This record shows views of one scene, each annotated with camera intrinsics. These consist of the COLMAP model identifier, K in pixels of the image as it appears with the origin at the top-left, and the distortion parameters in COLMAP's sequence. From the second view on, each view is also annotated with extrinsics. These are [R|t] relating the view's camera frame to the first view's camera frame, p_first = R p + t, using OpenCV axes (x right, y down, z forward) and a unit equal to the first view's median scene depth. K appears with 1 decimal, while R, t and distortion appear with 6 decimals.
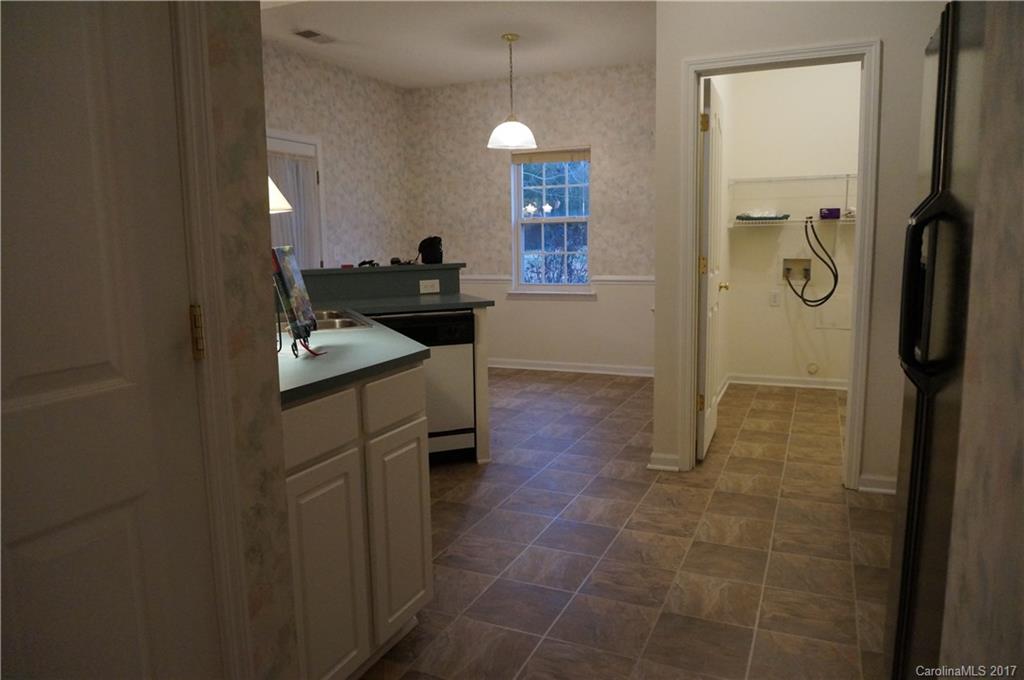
lens RADIAL K [[704.5, 0, 514.8], [0, 704.5, 339.9], [0, 0, 1]] dist [-0.063872, 0.037958]
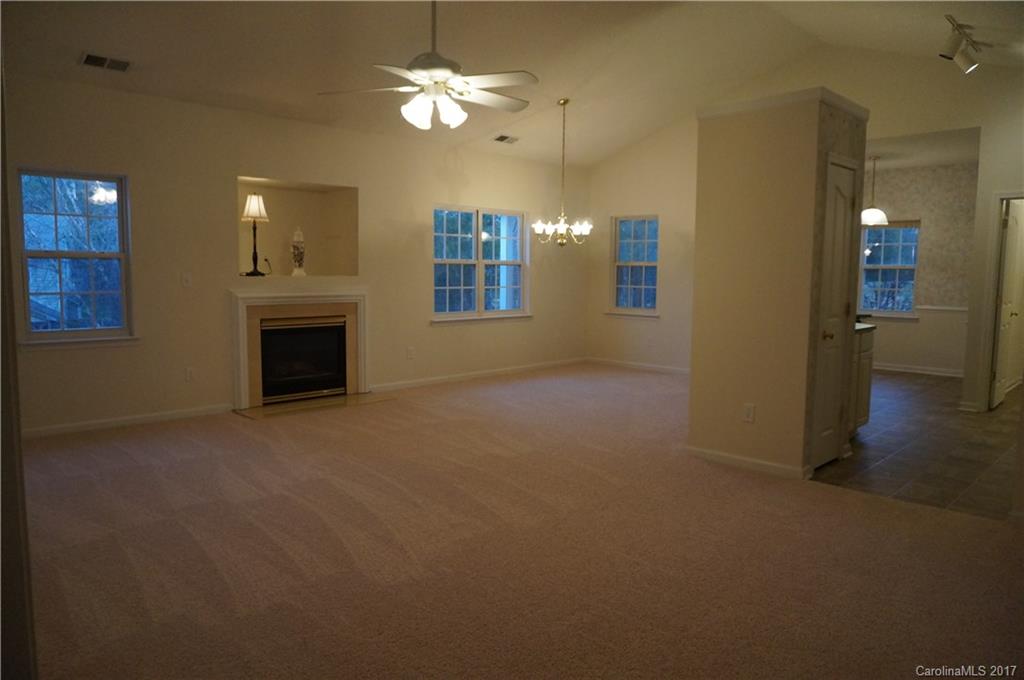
lens RADIAL K [[704.5, 0, 514.8], [0, 704.5, 339.9], [0, 0, 1]] dist [-0.063872, 0.037958]
pose [[0.931321, 0.063395, -0.358639, -0.155990], [-0.076374, 0.996834, -0.022122, 0.080496], [0.356101, 0.047993, 0.933214, -0.680190]]
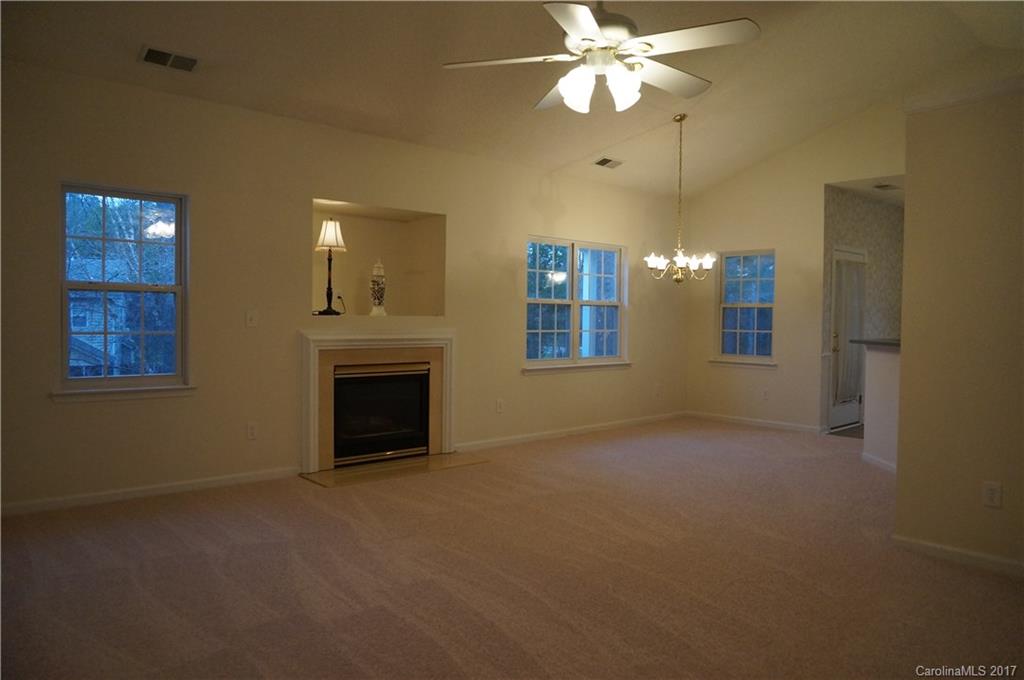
lens RADIAL K [[704.5, 0, 514.8], [0, 704.5, 339.9], [0, 0, 1]] dist [-0.063872, 0.037958]
pose [[0.907979, 0.042991, -0.416804, -0.290143], [-0.085587, 0.992780, -0.084045, 0.078523], [0.410181, 0.111984, 0.905103, -0.572328]]
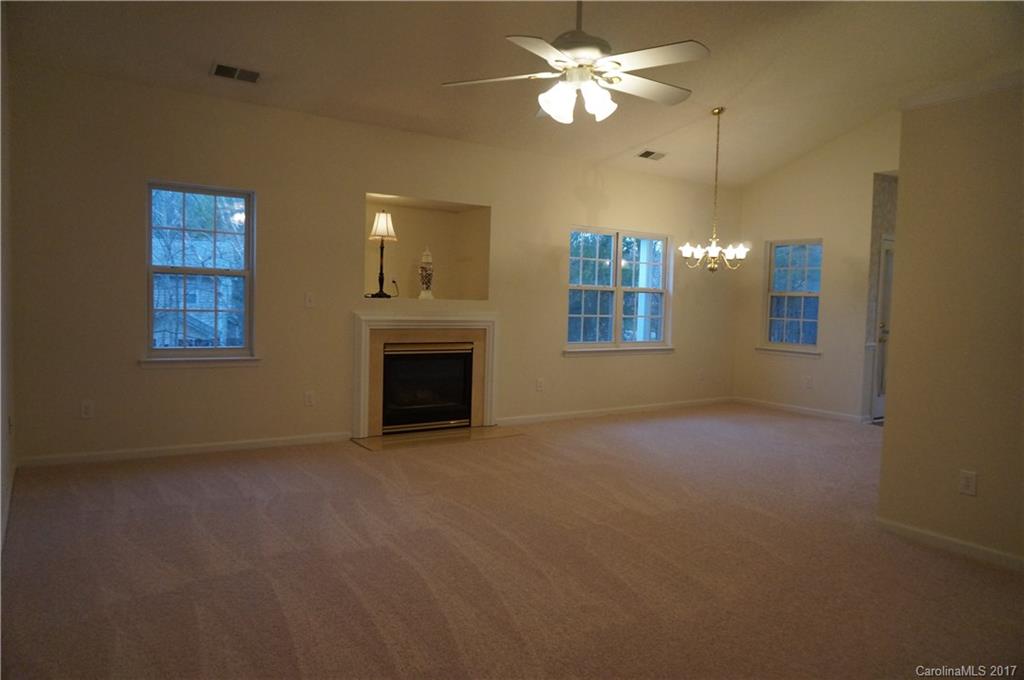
lens RADIAL K [[695.2, 0, 512.0], [0, 695.2, 340.0], [0, 0, 1]] dist [-0.024490, 0.001522]
pose [[0.844468, 0.073977, -0.530473, -0.205590], [-0.115894, 0.992190, -0.046128, 0.075990], [0.522918, 0.100432, 0.846446, -0.592379]]
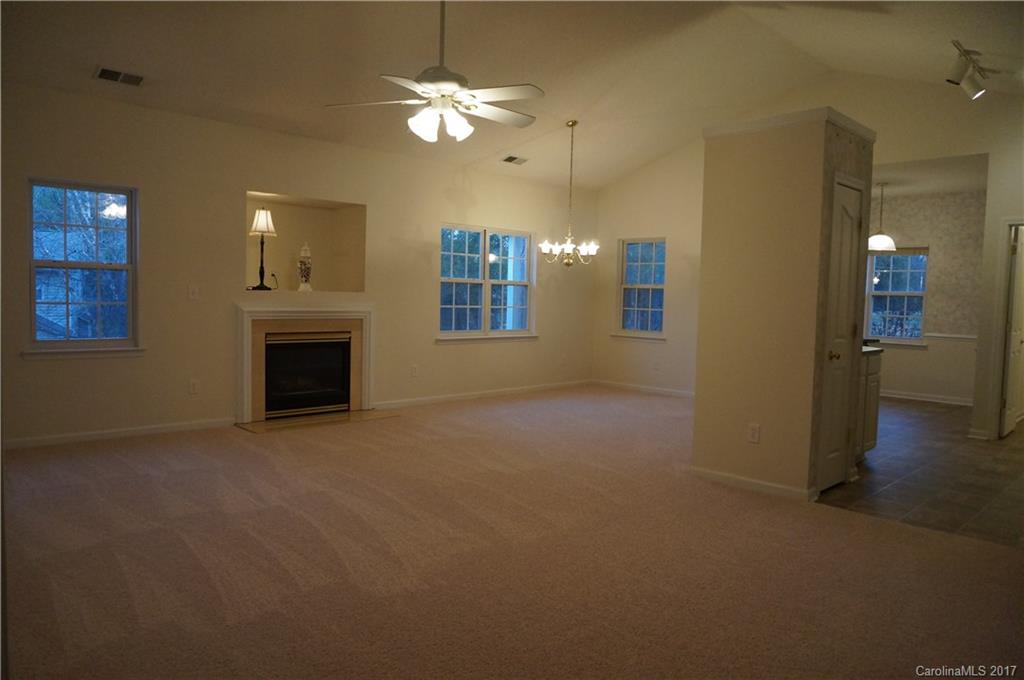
lens RADIAL K [[704.5, 0, 514.8], [0, 704.5, 339.9], [0, 0, 1]] dist [-0.063872, 0.037958]
pose [[0.926333, 0.065088, -0.371041, -0.152822], [-0.092942, 0.994000, -0.057671, 0.089758], [0.365061, 0.087908, 0.926824, -0.675162]]
